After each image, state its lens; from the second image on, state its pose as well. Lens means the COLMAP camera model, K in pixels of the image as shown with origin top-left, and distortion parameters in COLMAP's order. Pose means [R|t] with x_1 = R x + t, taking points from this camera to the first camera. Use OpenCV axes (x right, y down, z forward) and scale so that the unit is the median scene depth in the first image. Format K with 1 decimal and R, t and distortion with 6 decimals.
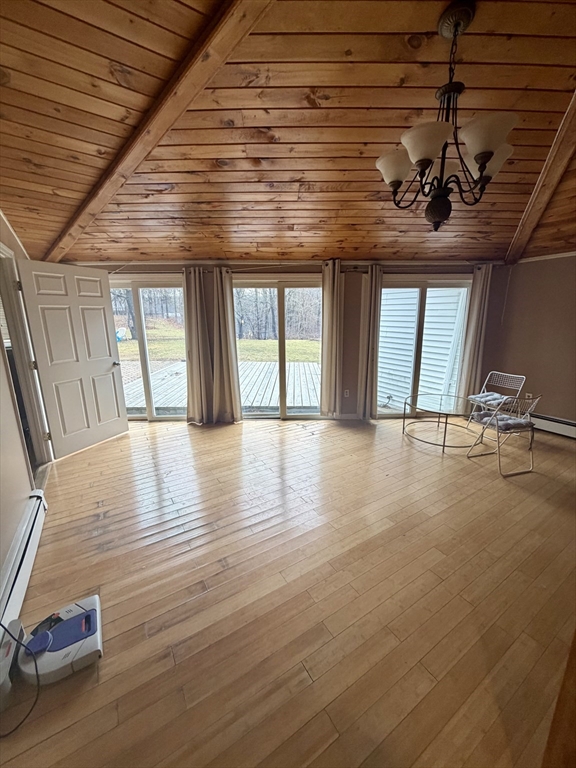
lens RADIAL K [[304.5, 0, 287.4], [0, 304.5, 382.4], [0, 0, 1]] dist [-0.000993, -0.000072]
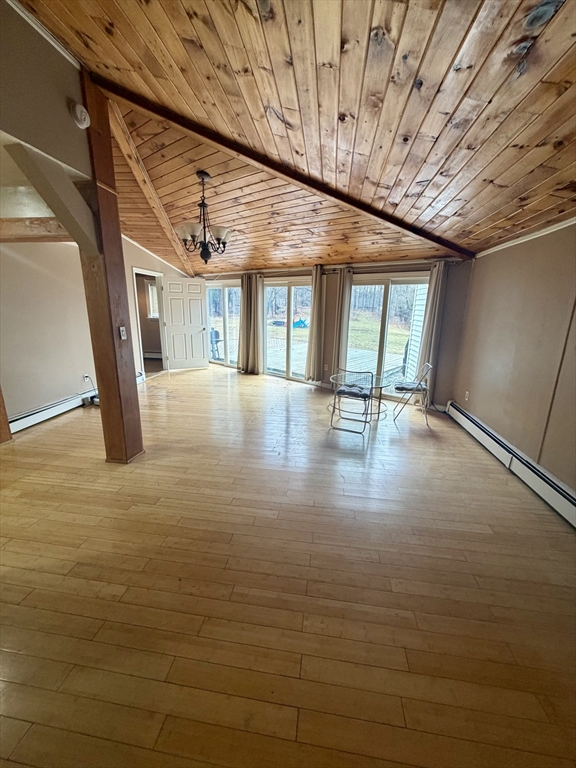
lens RADIAL K [[304.5, 0, 287.4], [0, 304.5, 382.4], [0, 0, 1]] dist [-0.000993, -0.000072]
pose [[0.768739, 0.178927, -0.614025, 0.942502], [-0.170314, 0.982673, 0.073123, 0.033649], [0.616469, 0.048365, 0.785892, -0.123413]]
